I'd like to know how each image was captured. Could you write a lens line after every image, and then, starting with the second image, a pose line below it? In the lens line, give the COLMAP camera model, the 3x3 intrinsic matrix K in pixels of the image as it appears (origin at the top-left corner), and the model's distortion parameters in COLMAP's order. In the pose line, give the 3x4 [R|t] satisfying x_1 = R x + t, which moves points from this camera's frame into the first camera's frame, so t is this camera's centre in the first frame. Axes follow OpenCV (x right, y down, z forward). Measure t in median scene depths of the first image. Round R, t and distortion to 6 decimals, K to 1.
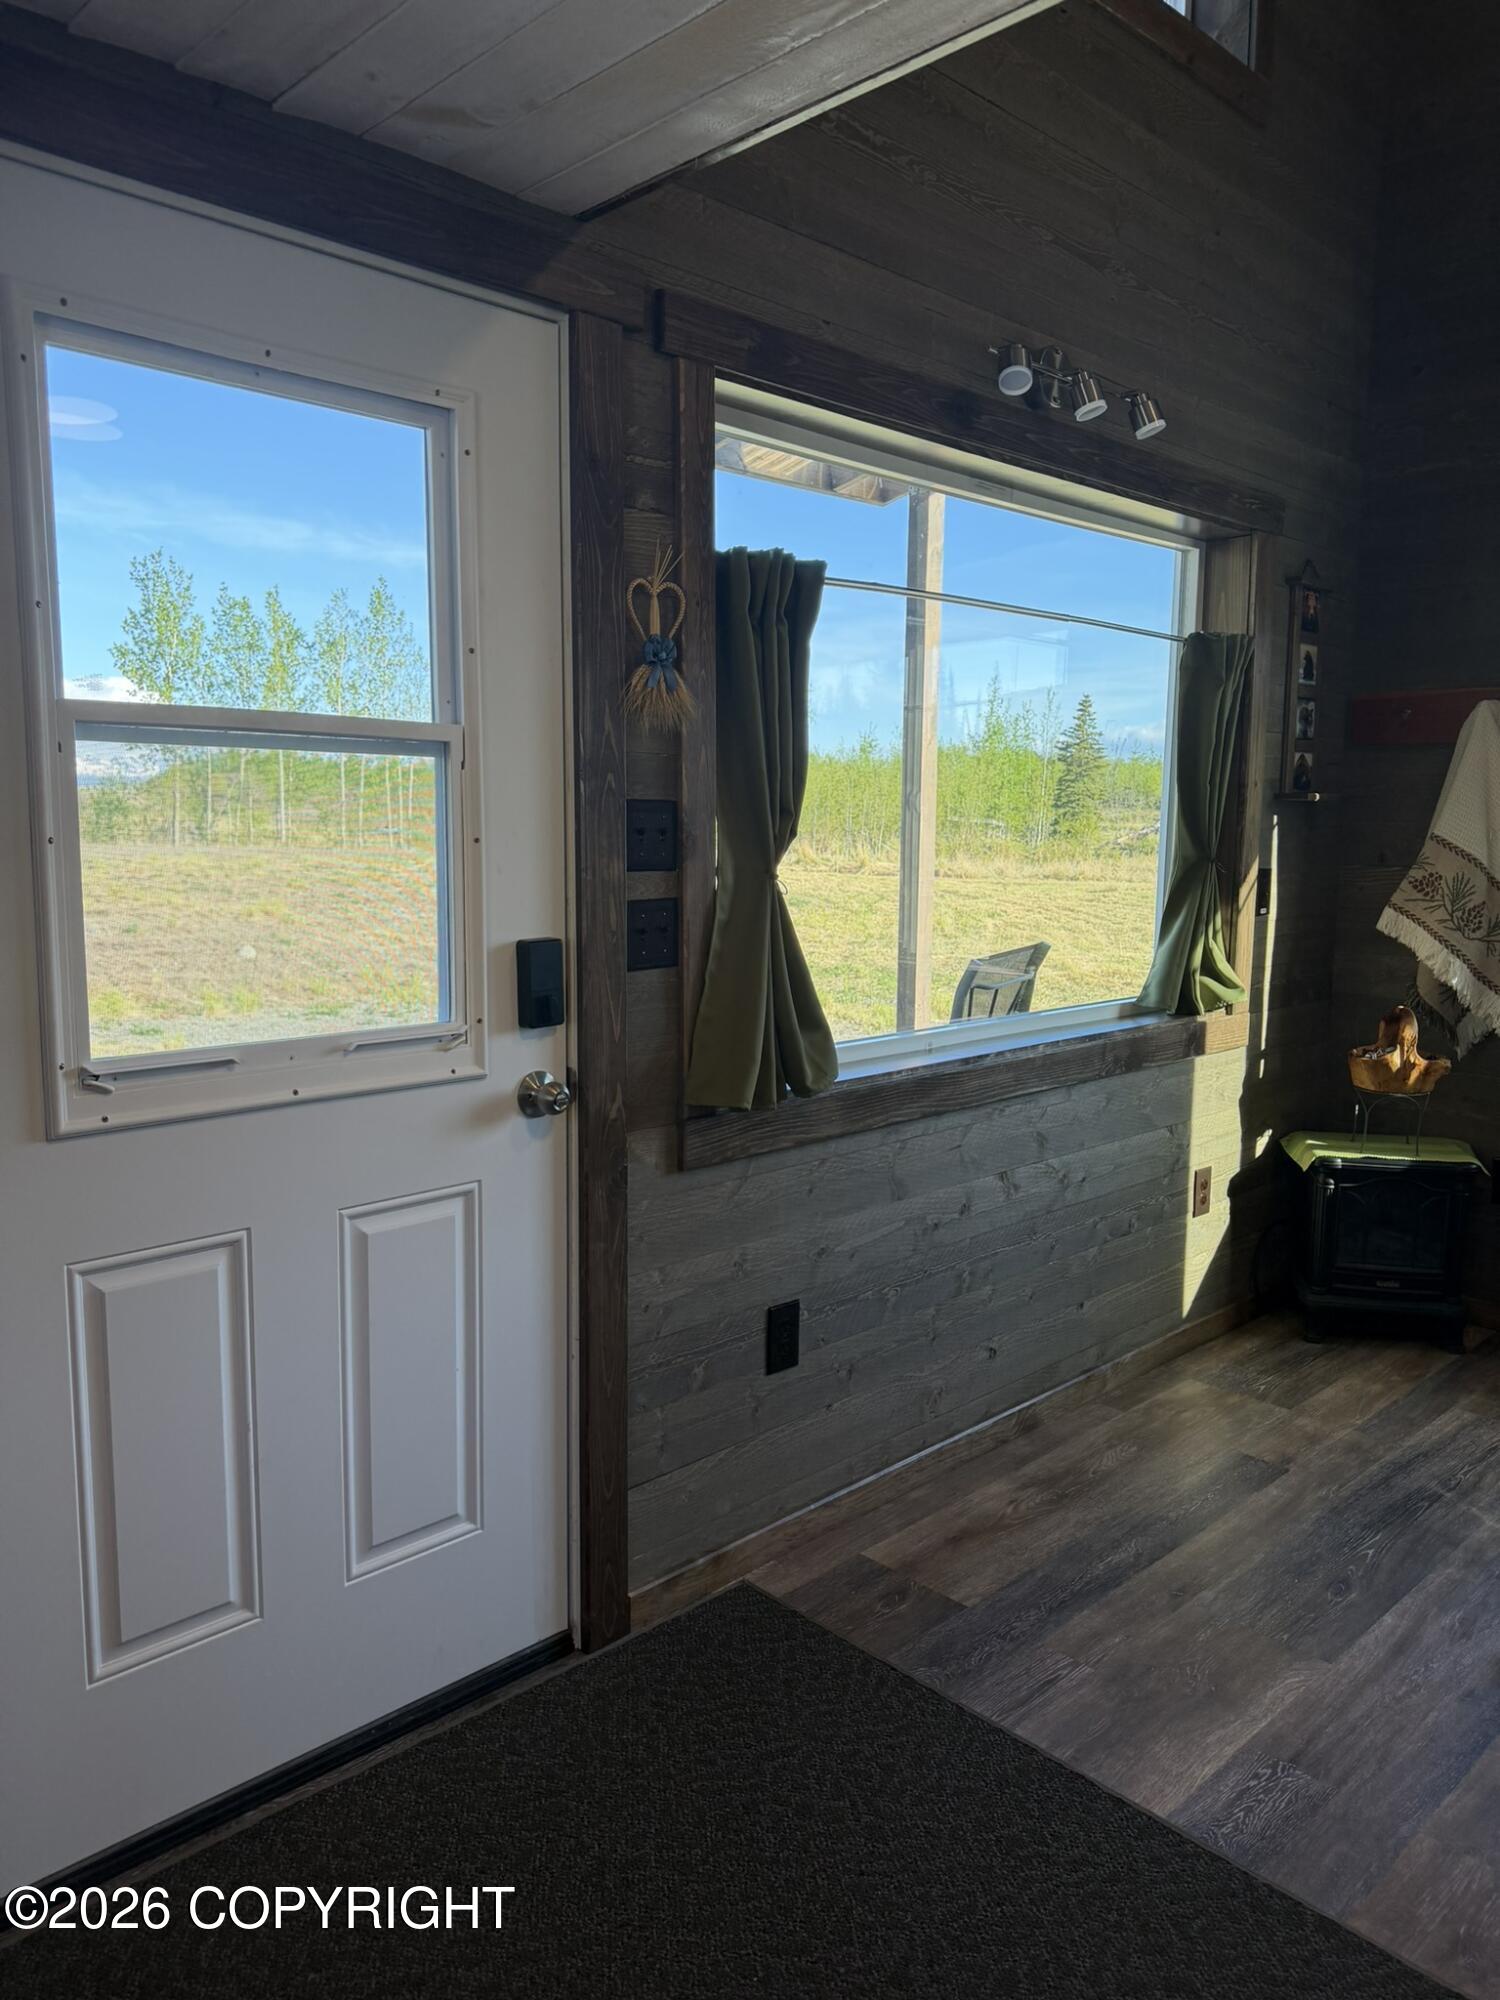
lens RADIAL K [[1411.3, 0, 736.1], [0, 1411.3, 1002.9], [0, 0, 1]] dist [0.062070, -0.073446]
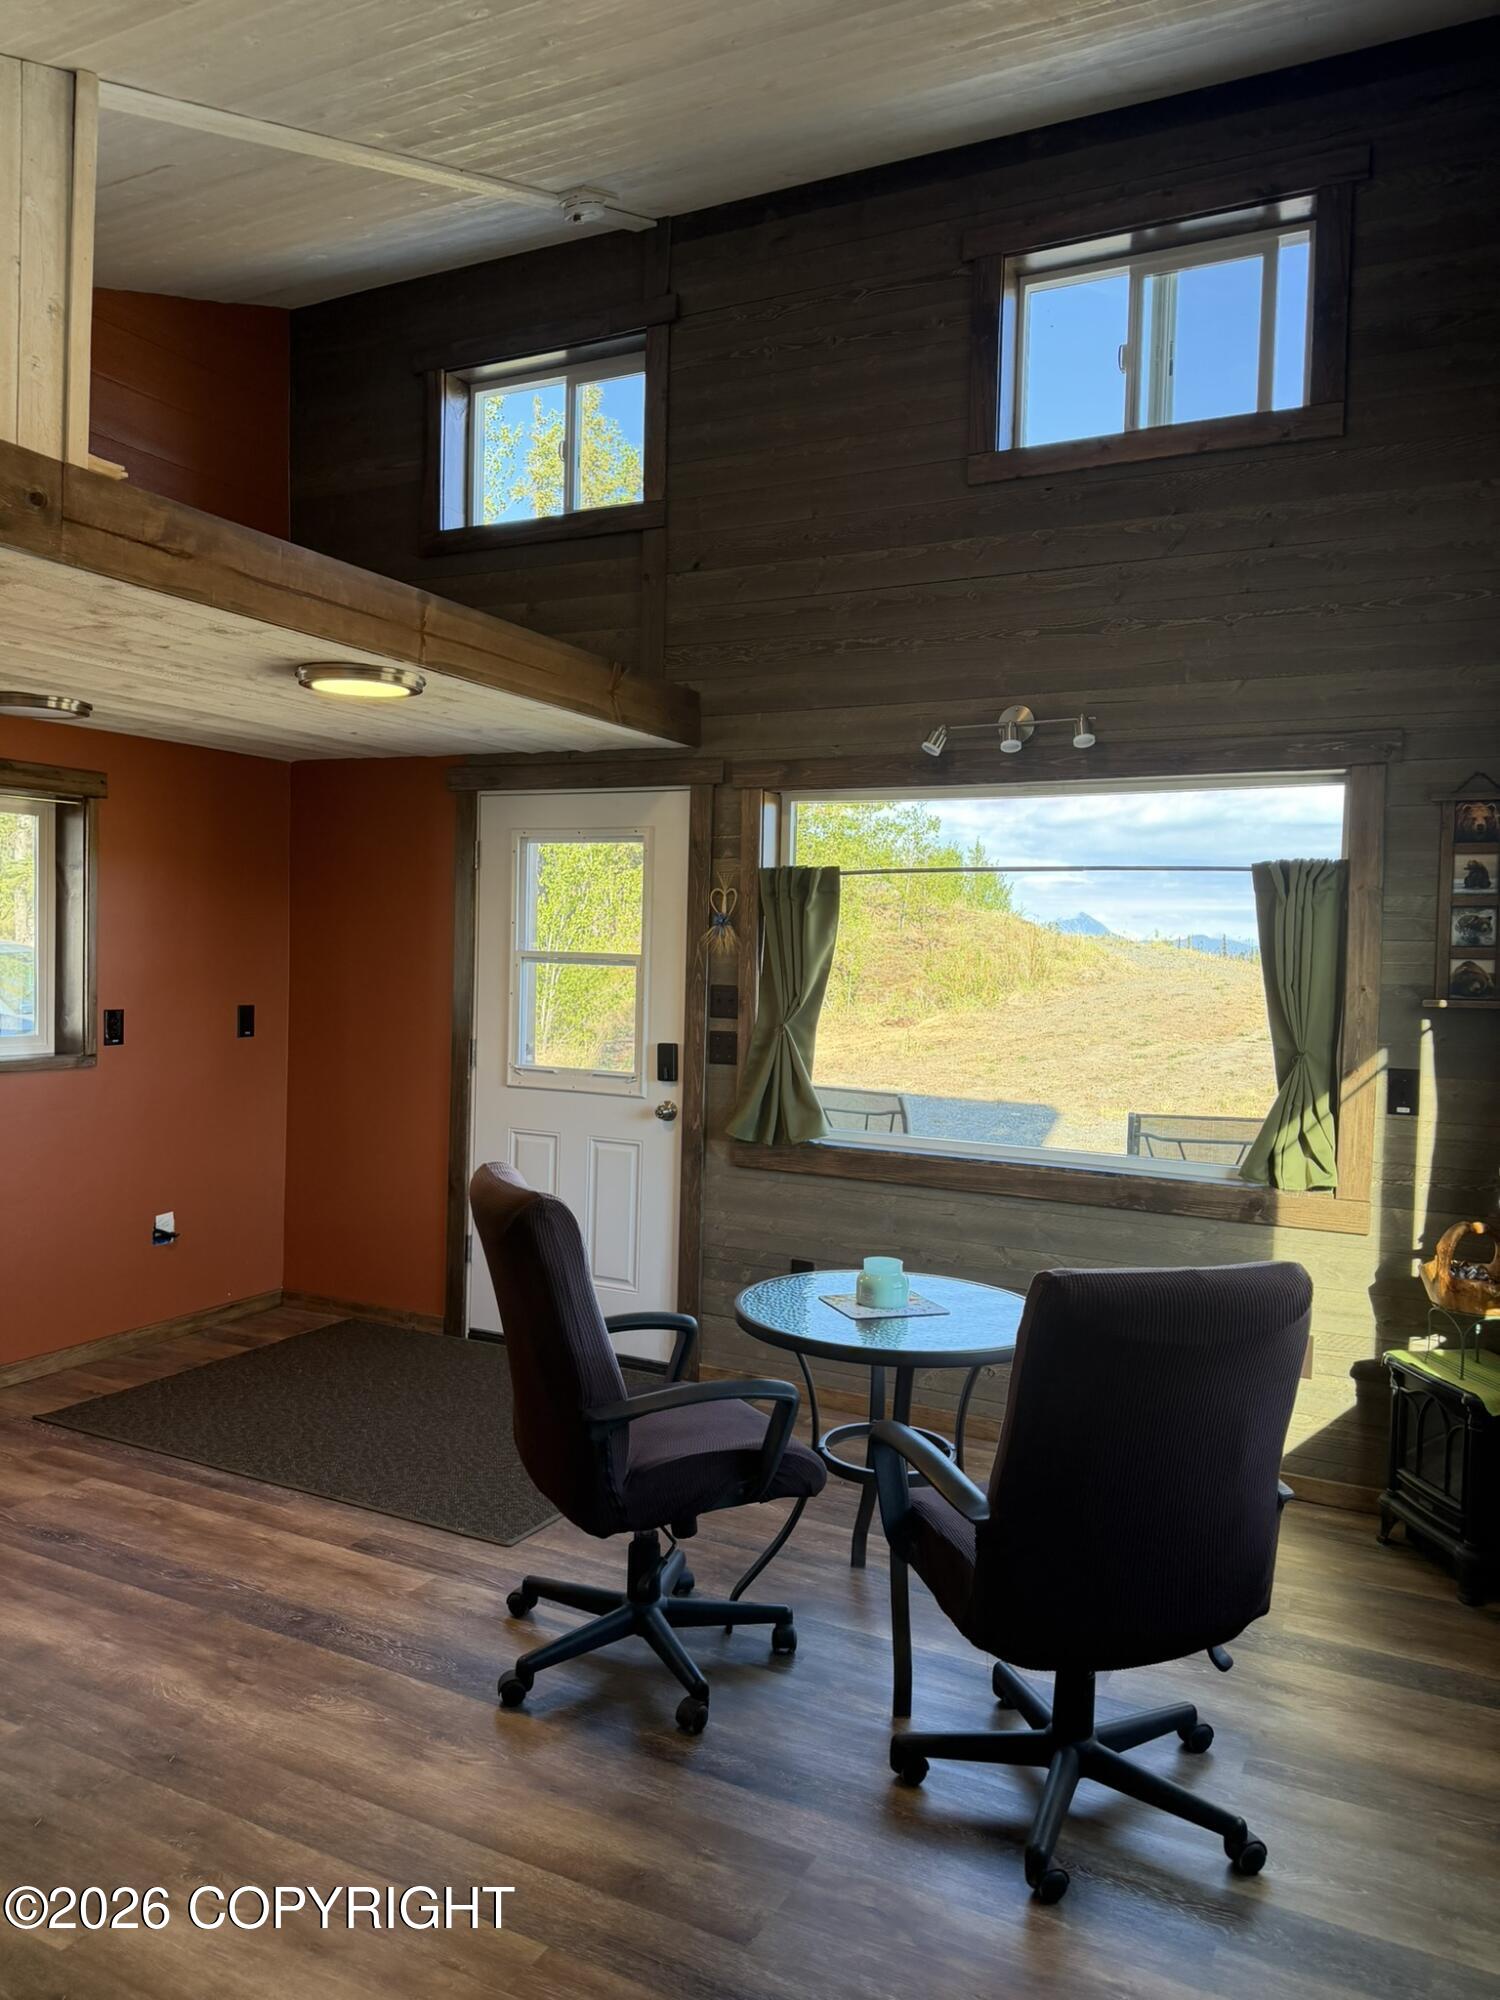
lens RADIAL K [[1411.3, 0, 737.1], [0, 1411.3, 998.5], [0, 0, 1]] dist [0.062070, -0.073446]
pose [[0.318790, 0.034672, -0.947191, 1.488310], [-0.147084, 0.989035, -0.013299, -0.073841], [0.936344, 0.143556, 0.320394, 0.250333]]
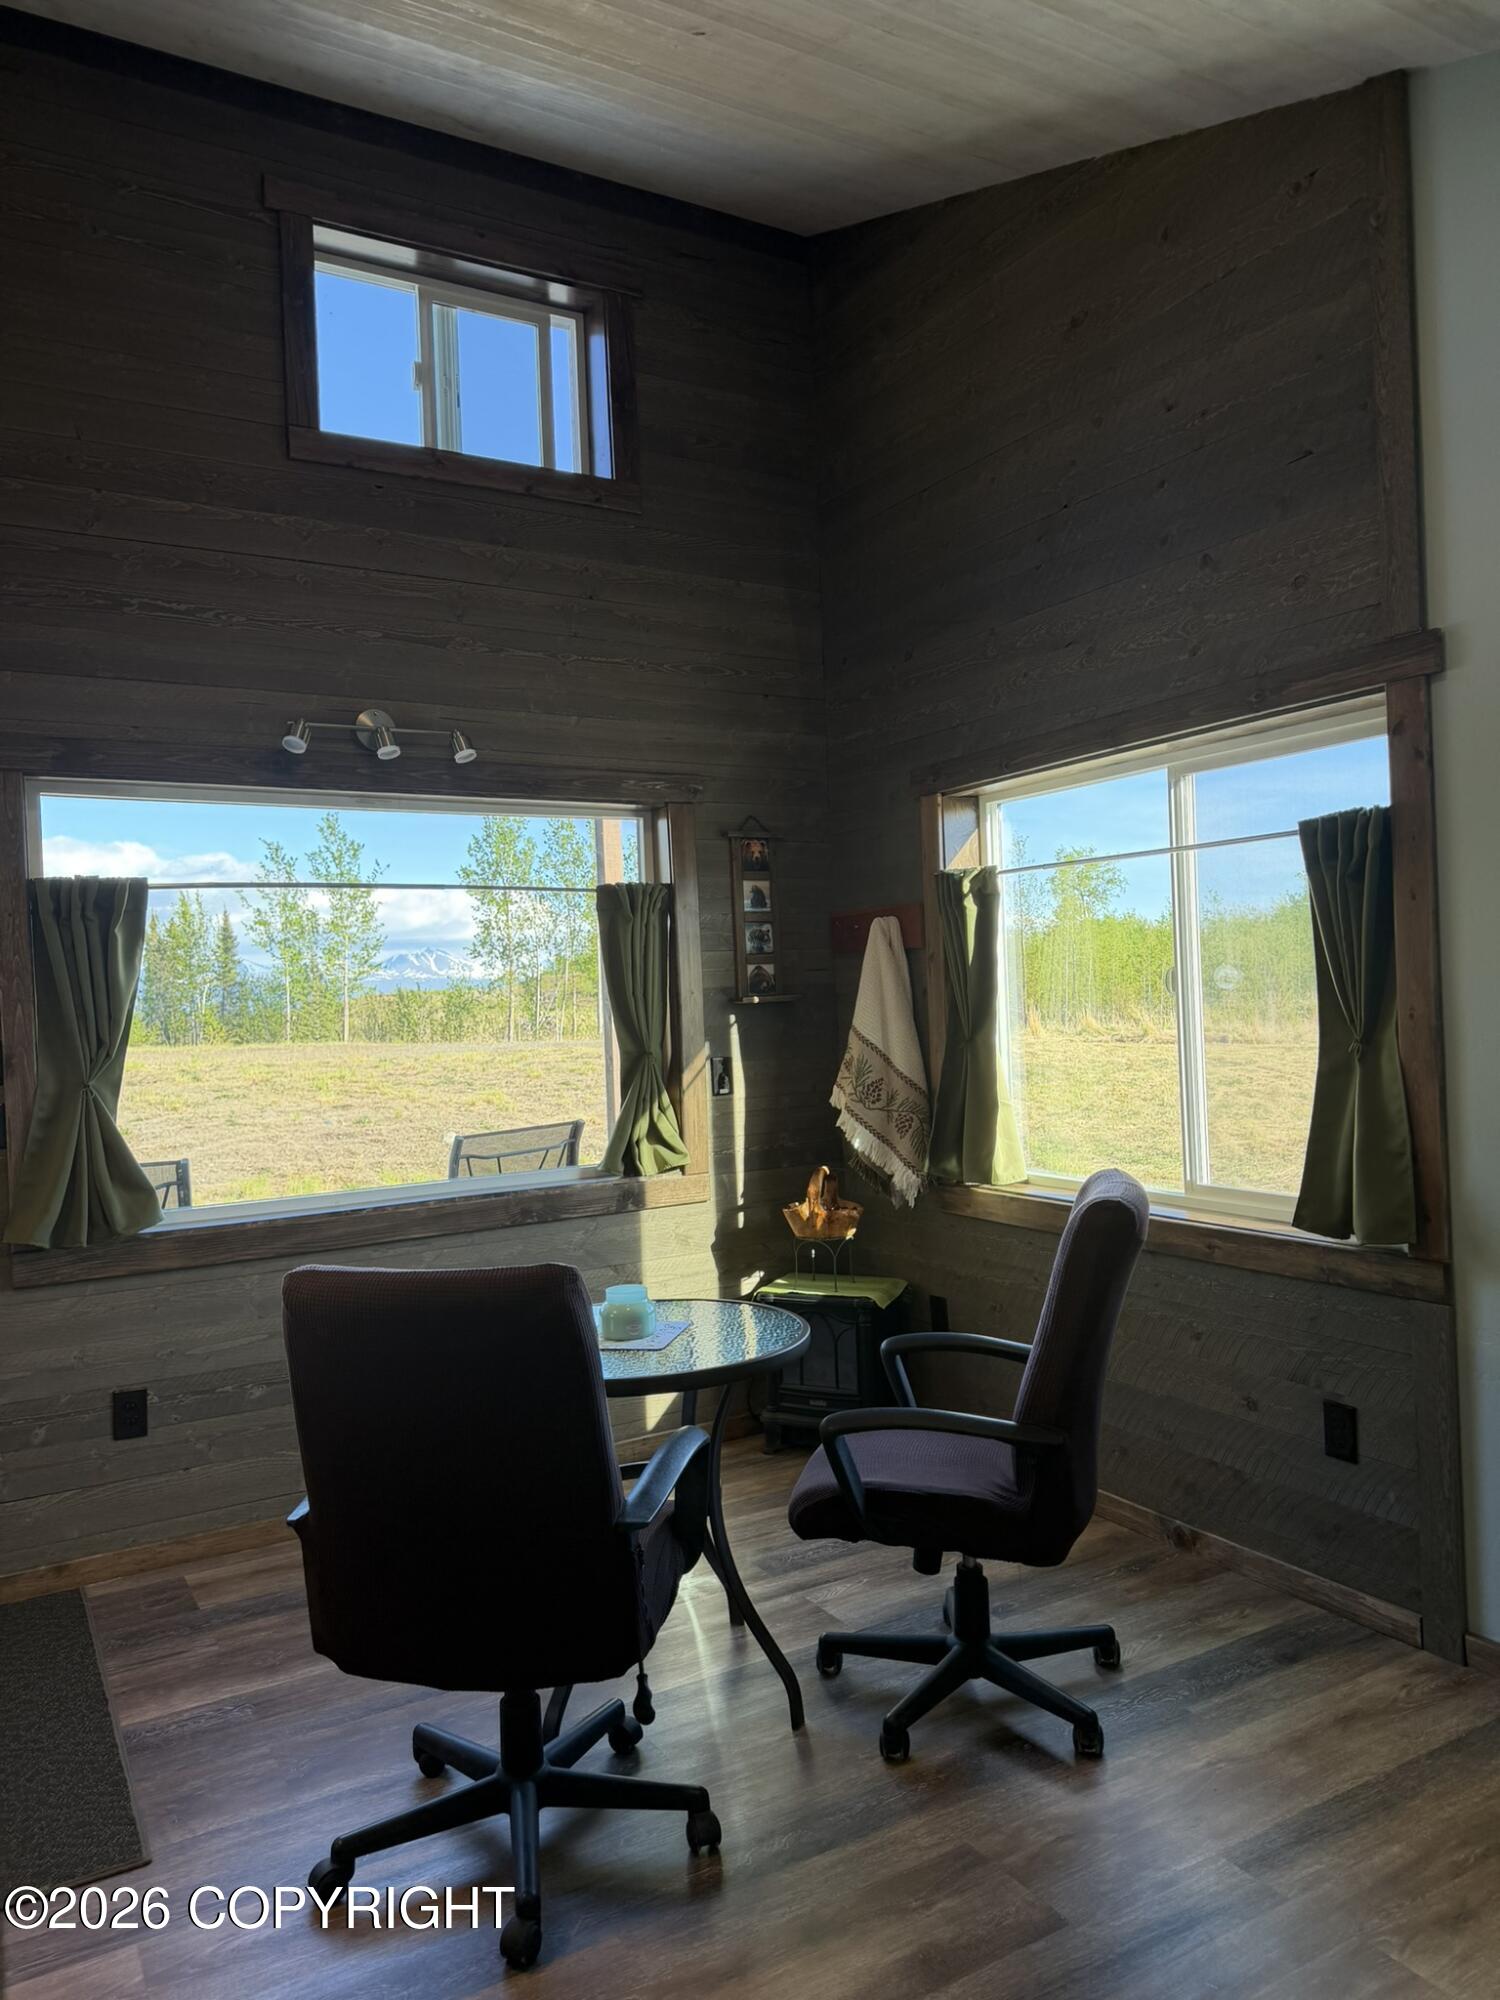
lens RADIAL K [[1411.3, 0, 772.2], [0, 1411.3, 997.2], [0, 0, 1]] dist [0.062070, -0.073446]
pose [[0.972281, -0.045446, -0.229356, 0.867482], [0.015766, 0.991439, -0.129618, 0.017811], [0.233283, 0.122410, 0.964674, -0.234067]]
